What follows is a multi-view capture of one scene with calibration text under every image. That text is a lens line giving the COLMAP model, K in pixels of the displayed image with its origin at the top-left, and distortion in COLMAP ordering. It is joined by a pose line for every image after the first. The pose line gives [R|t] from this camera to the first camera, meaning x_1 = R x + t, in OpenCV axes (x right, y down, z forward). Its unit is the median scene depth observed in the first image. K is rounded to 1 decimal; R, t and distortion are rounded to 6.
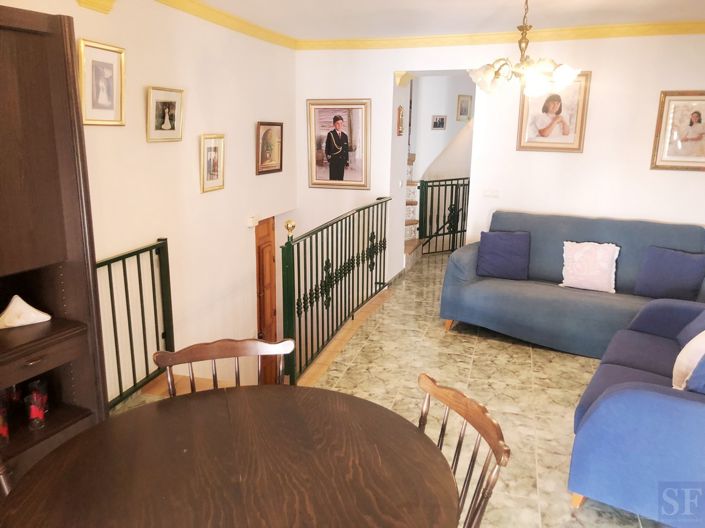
lens RADIAL K [[574.3, 0, 351.5], [0, 574.3, 267.2], [0, 0, 1]] dist [0.000619, 0.000993]
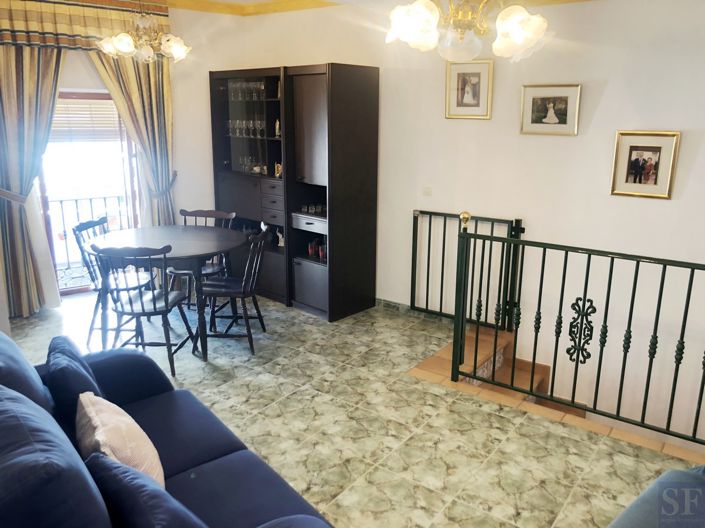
lens RADIAL K [[574.3, 0, 351.8], [0, 574.3, 261.2], [0, 0, 1]] dist [0.000619, 0.000993]
pose [[-0.343924, 0.204341, -0.916494, 0.833882], [-0.242834, 0.923476, 0.297024, -0.233006], [0.907055, 0.324710, -0.267984, 1.045262]]
